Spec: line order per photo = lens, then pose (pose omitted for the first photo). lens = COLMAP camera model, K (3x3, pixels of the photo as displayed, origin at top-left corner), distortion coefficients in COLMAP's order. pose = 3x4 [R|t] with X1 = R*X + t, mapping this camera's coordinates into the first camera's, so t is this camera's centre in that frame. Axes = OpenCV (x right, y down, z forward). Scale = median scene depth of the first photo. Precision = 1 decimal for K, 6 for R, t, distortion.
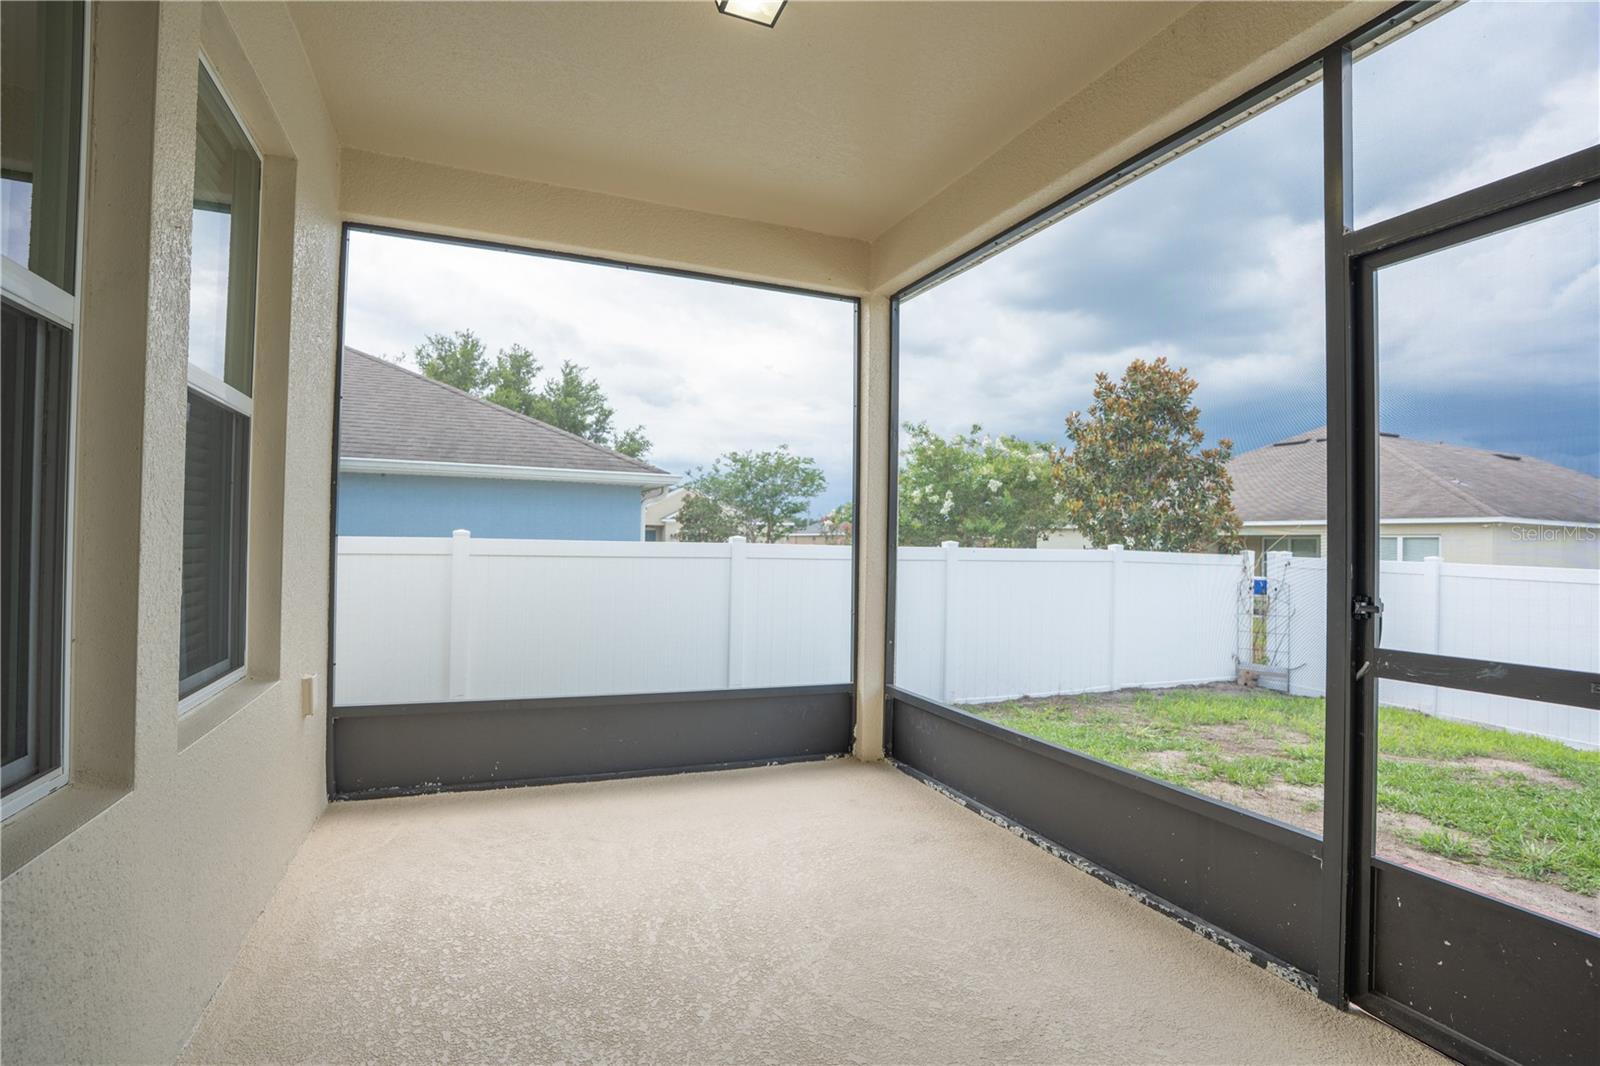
lens RADIAL K [[737.4, 0, 804.8], [0, 737.4, 532.1], [0, 0, 1]] dist [-0.054923, 0.017619]
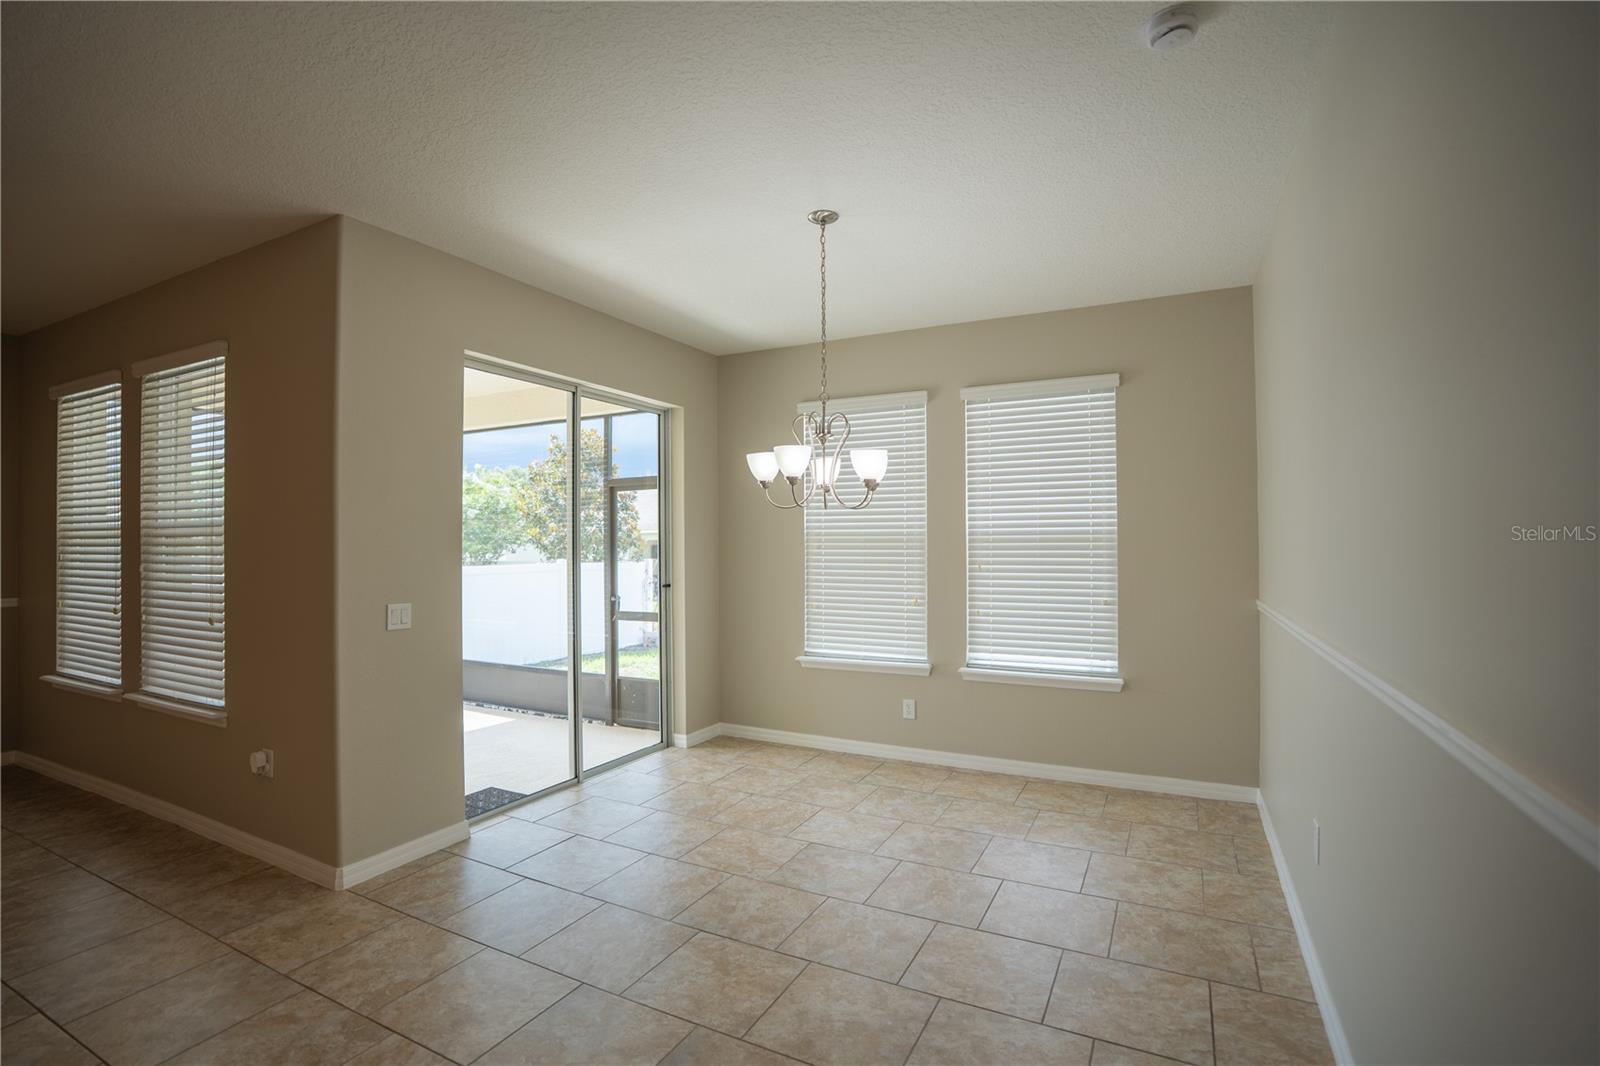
lens RADIAL K [[737.4, 0, 803.6], [0, 737.4, 531.7], [0, 0, 1]] dist [-0.054923, 0.017619]
pose [[0.768584, -0.008308, 0.639695, -0.136848], [0.004220, 0.999960, 0.007917, -0.044527], [-0.639735, -0.003386, 0.768588, -0.425062]]
